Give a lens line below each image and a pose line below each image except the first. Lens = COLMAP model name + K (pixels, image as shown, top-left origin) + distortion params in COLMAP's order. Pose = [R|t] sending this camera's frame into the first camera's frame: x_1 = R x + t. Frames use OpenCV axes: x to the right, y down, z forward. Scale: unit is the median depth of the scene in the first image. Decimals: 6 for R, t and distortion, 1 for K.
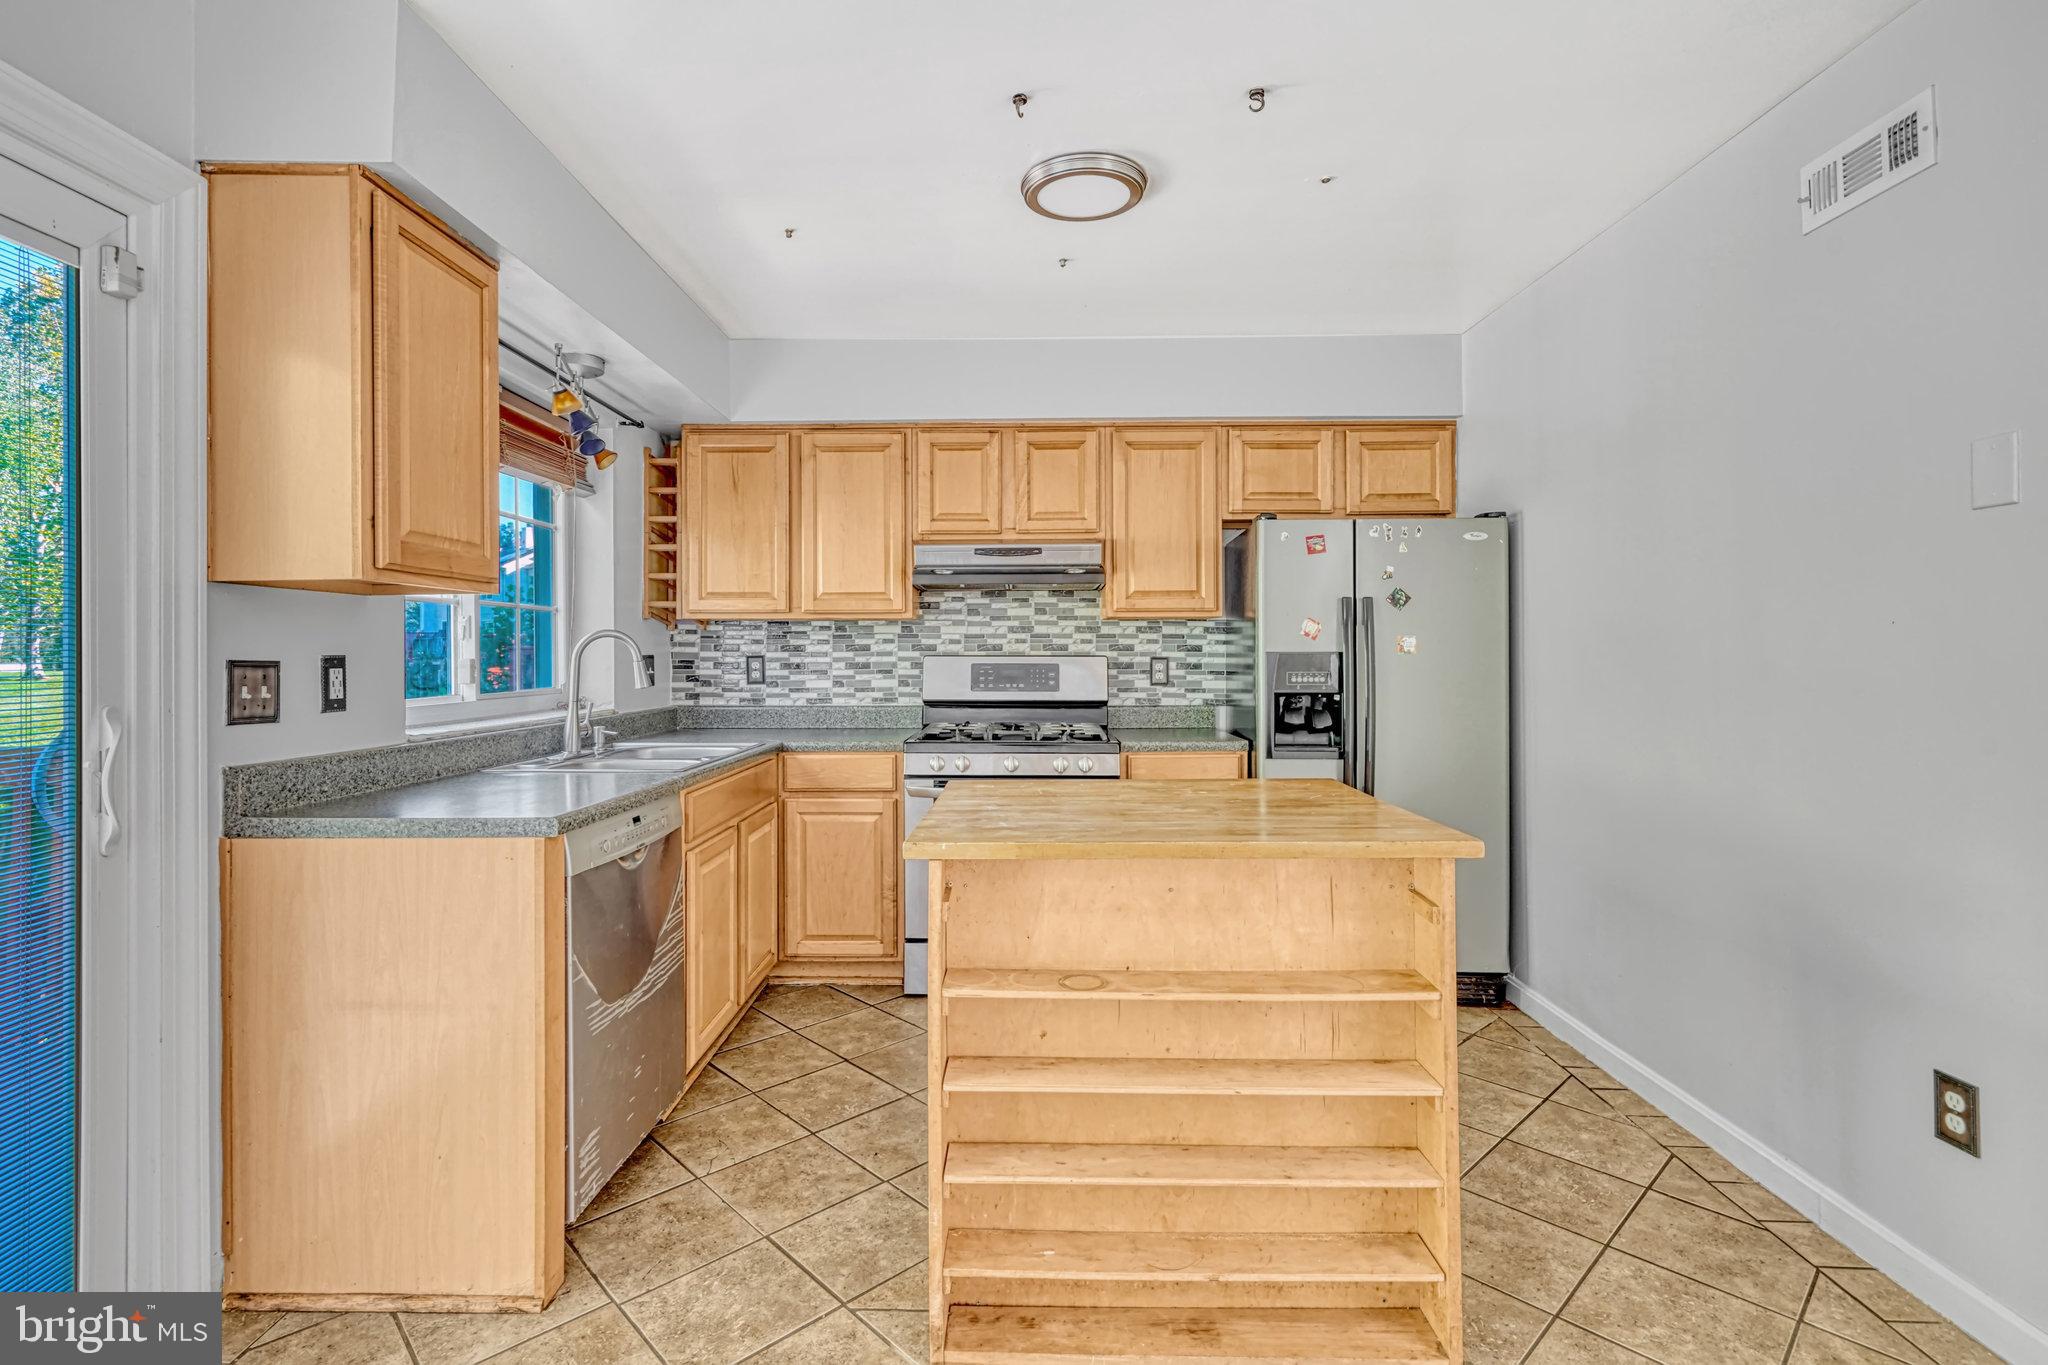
lens RADIAL K [[945.0, 0, 1020.3], [0, 945.0, 656.3], [0, 0, 1]] dist [0.000071, 0.000171]
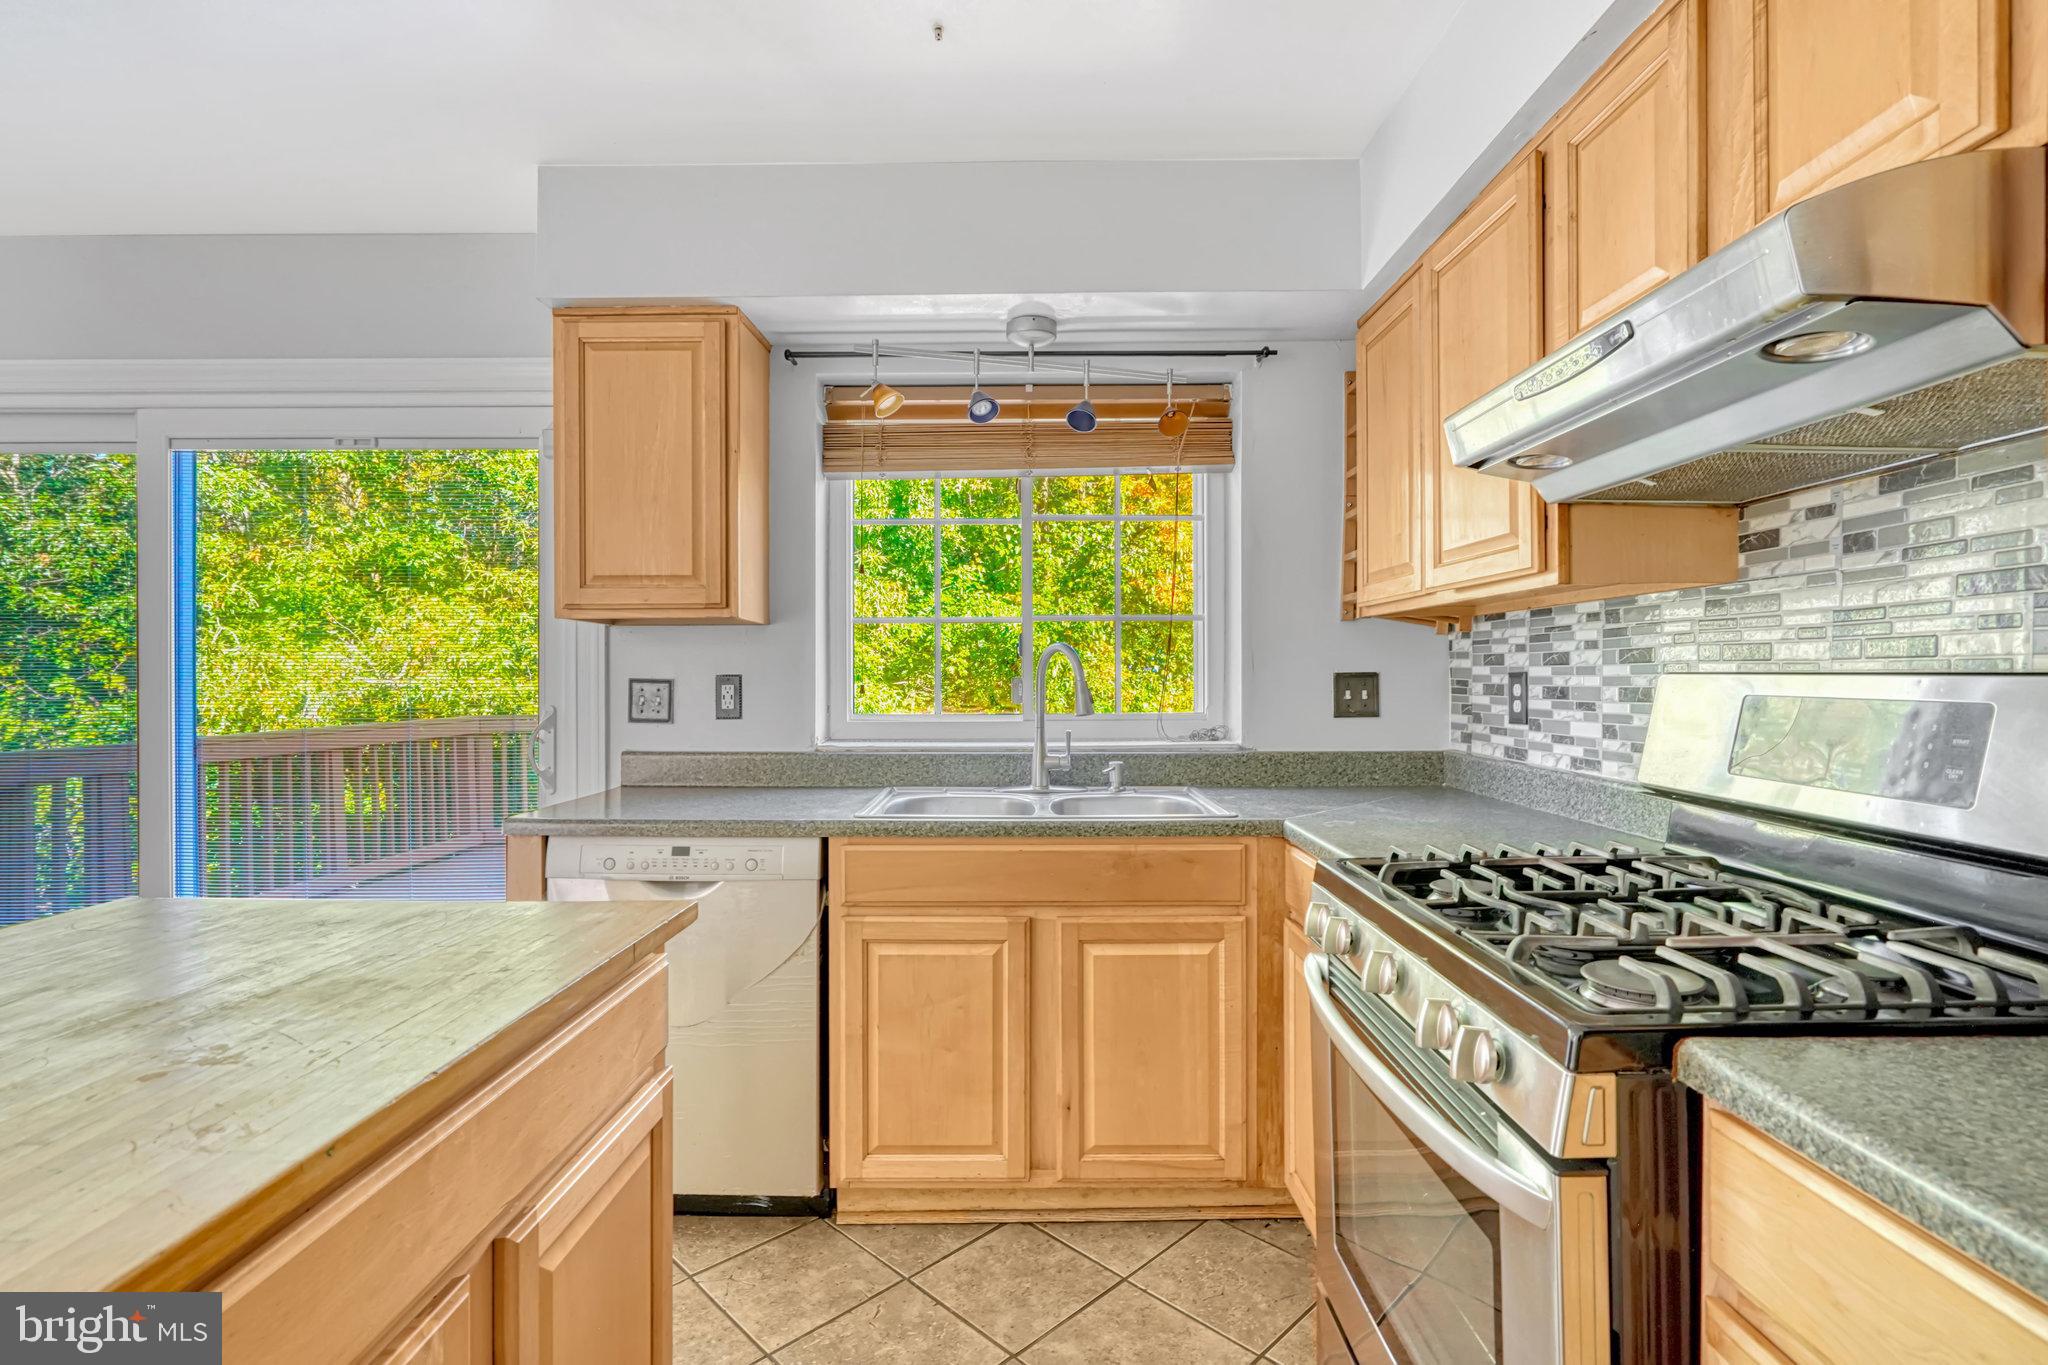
lens RADIAL K [[959.2, 0, 1023.8], [0, 959.2, 692.1], [0, 0, 1]] dist [-0.000036, 0.000076]
pose [[0.009409, 0.019932, -0.999757, 0.312022], [0.002211, 0.999798, 0.019954, -0.001398], [0.999953, -0.002398, 0.009363, 0.760730]]
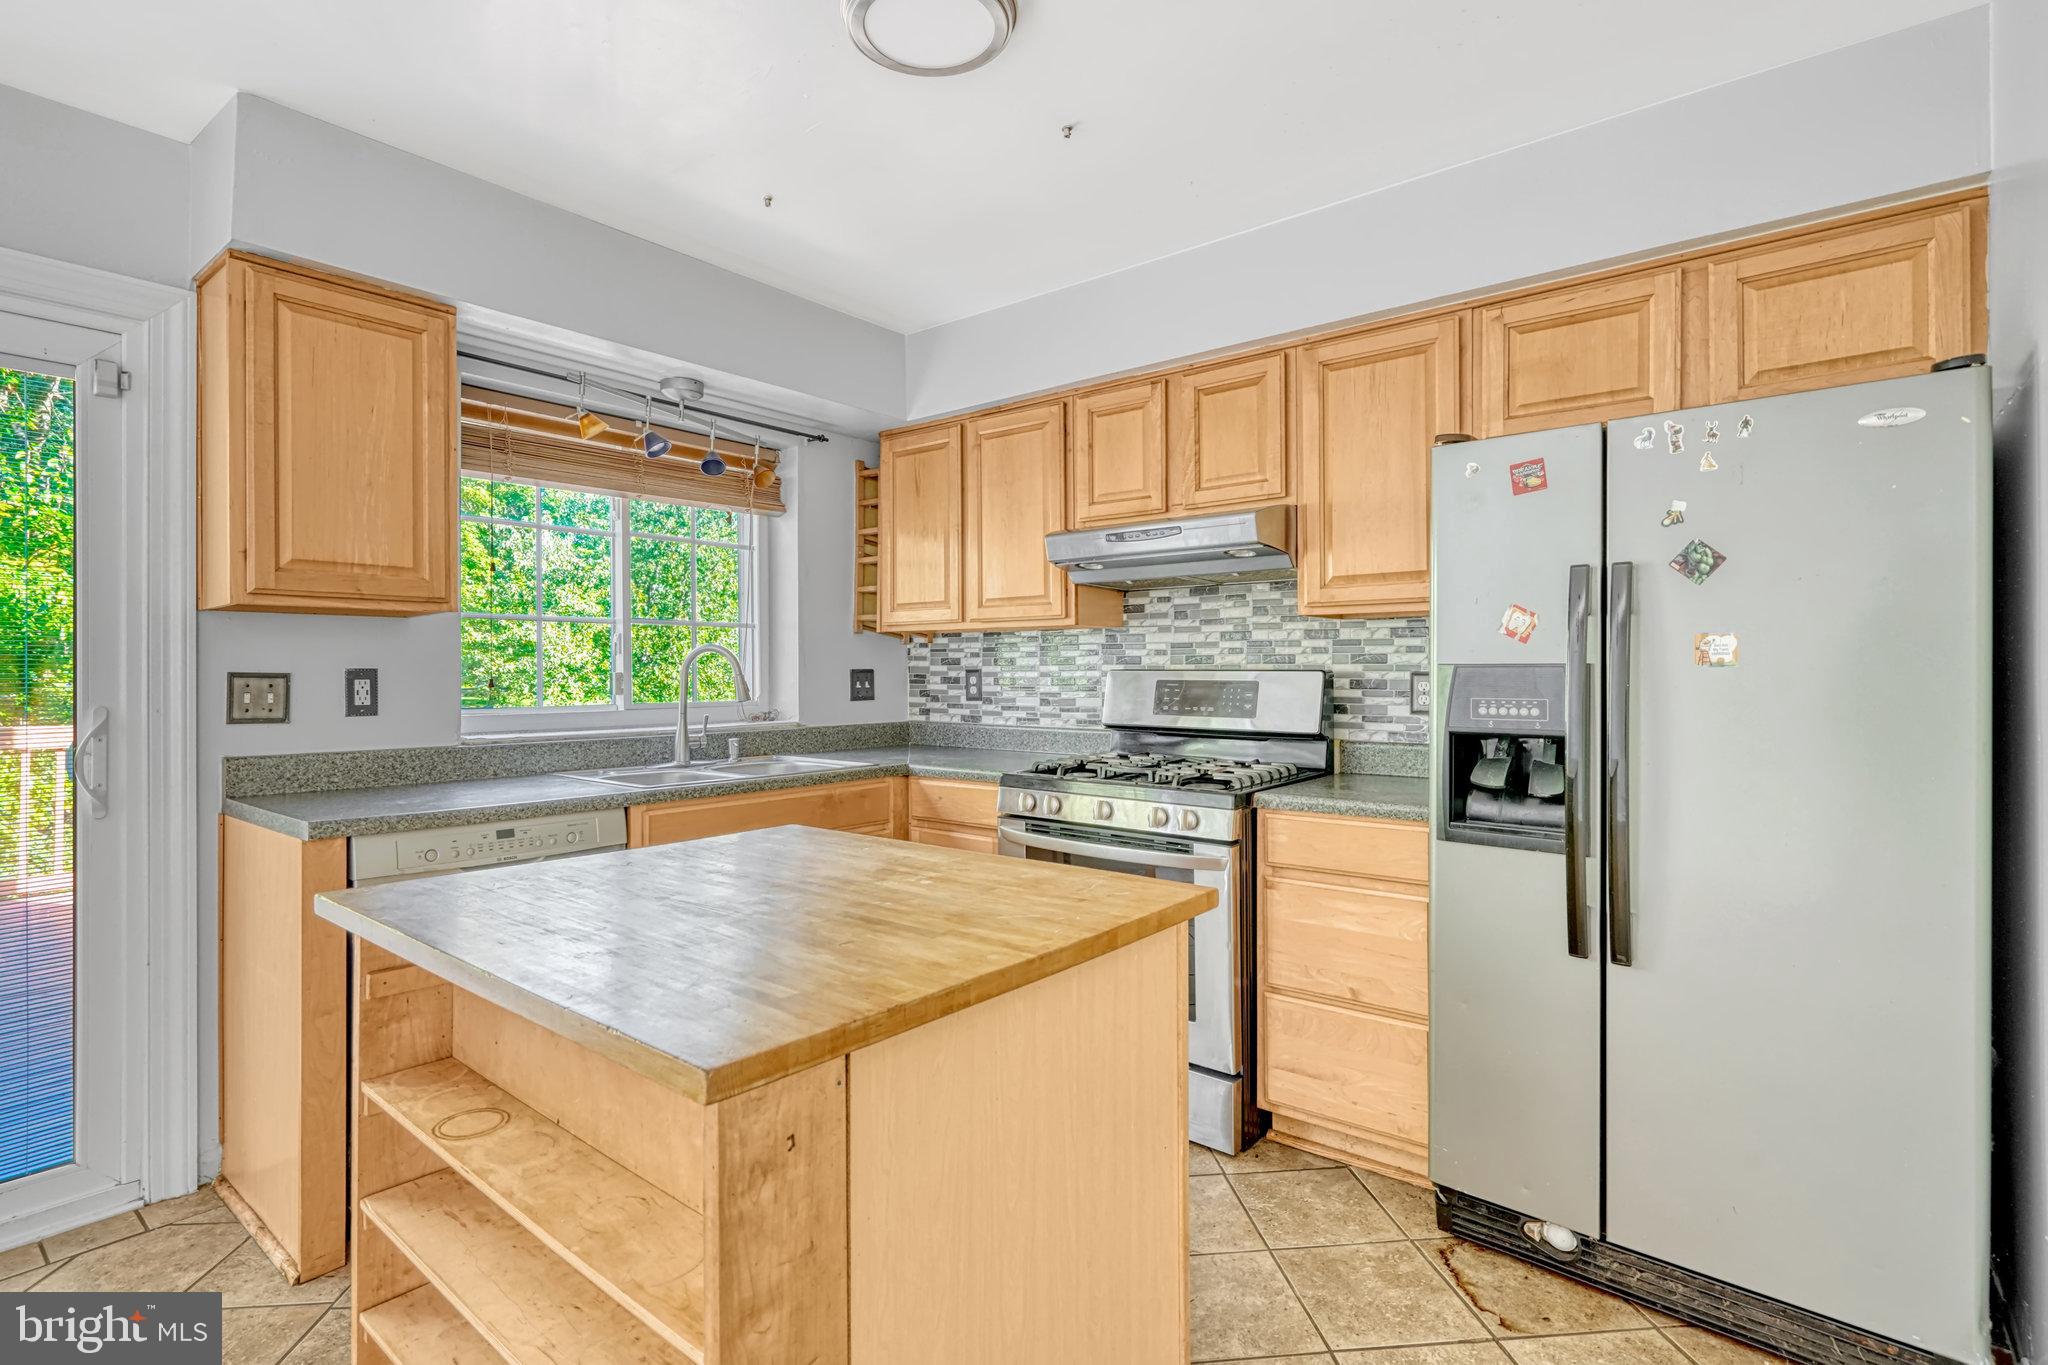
lens RADIAL K [[973.1, 0, 1024.4], [0, 973.1, 673.7], [0, 0, 1]] dist [0.001483, 0.000582]
pose [[0.789191, 0.003044, -0.614141, 0.377005], [-0.001594, 0.999995, 0.002908, 0.000265], [0.614146, -0.001316, 0.789191, 0.298947]]
